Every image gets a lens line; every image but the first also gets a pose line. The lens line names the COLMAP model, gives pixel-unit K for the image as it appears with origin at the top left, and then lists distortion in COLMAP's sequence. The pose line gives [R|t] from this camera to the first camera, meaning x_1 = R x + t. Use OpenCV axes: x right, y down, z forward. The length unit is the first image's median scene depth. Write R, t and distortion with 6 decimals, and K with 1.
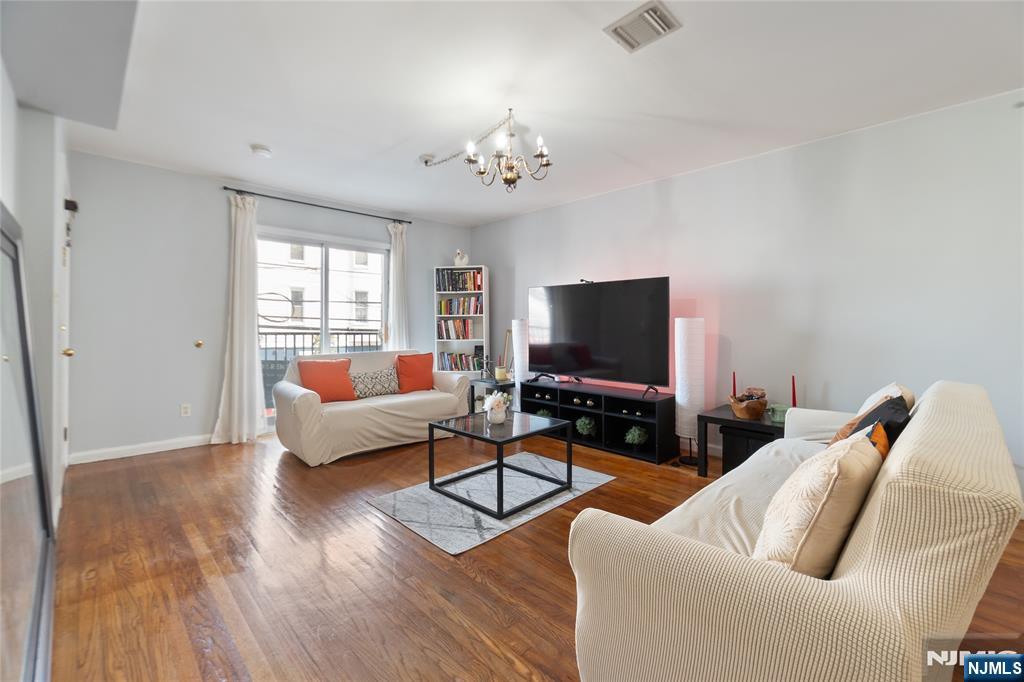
lens RADIAL K [[444.7, 0, 512.0], [0, 444.7, 340.1], [0, 0, 1]] dist [-0.002048, -0.000328]
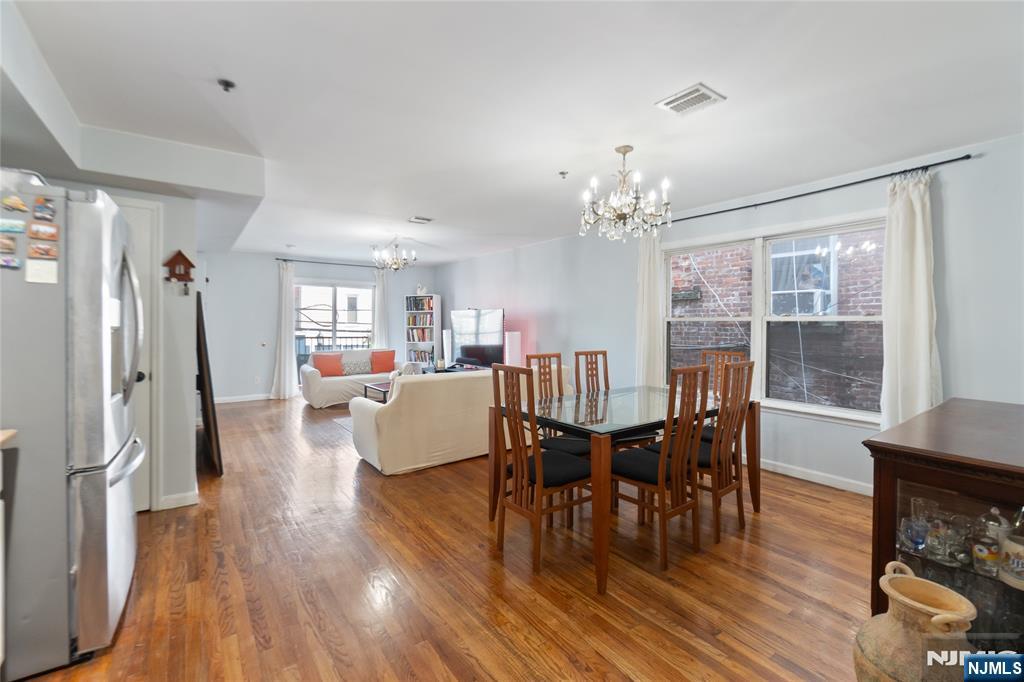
lens RADIAL K [[444.7, 0, 512.0], [0, 444.7, 339.7], [0, 0, 1]] dist [-0.002048, -0.000328]
pose [[0.991465, 0.004314, -0.130305, 0.408408], [-0.003821, 0.999985, 0.004030, -0.016580], [0.130321, -0.003497, 0.991466, -0.508983]]
